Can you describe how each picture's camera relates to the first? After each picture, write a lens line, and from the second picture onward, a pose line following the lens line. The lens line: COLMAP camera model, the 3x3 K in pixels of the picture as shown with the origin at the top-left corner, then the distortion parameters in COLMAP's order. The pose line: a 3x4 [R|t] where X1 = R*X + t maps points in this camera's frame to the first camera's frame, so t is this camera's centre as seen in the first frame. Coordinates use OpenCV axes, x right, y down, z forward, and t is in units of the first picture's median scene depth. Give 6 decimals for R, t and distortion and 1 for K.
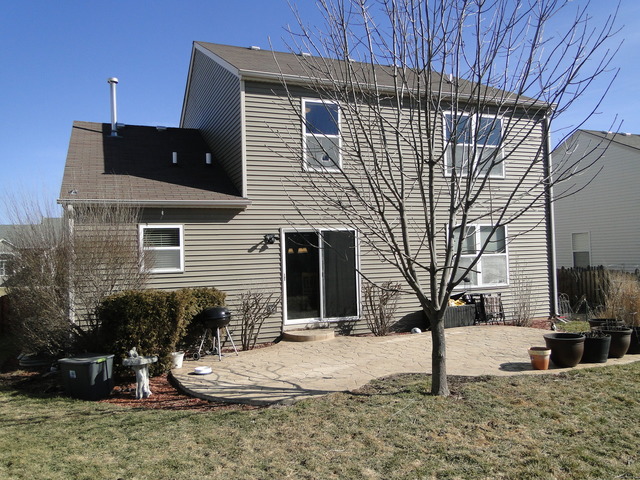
lens RADIAL K [[526.2, 0, 318.8], [0, 526.2, 238.9], [0, 0, 1]] dist [-0.000715, -0.005386]
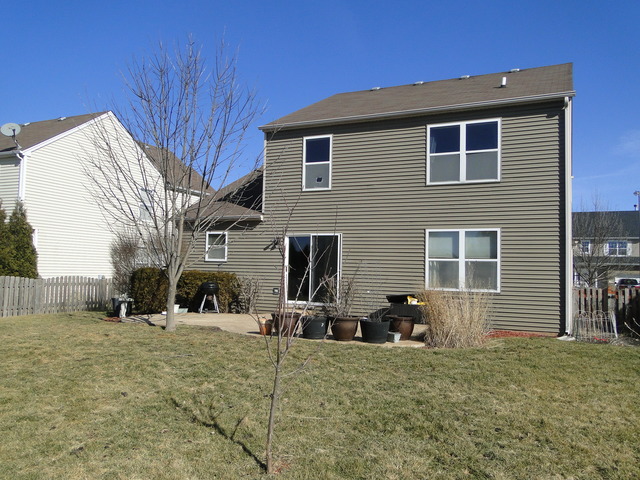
lens RADIAL K [[526.2, 0, 318.8], [0, 526.2, 238.9], [0, 0, 1]] dist [-0.000715, -0.005386]
pose [[0.678837, -0.001531, -0.734287, 0.990018], [-0.020556, 0.999566, -0.021088, 0.020519], [0.734001, 0.029409, 0.678512, 0.120042]]
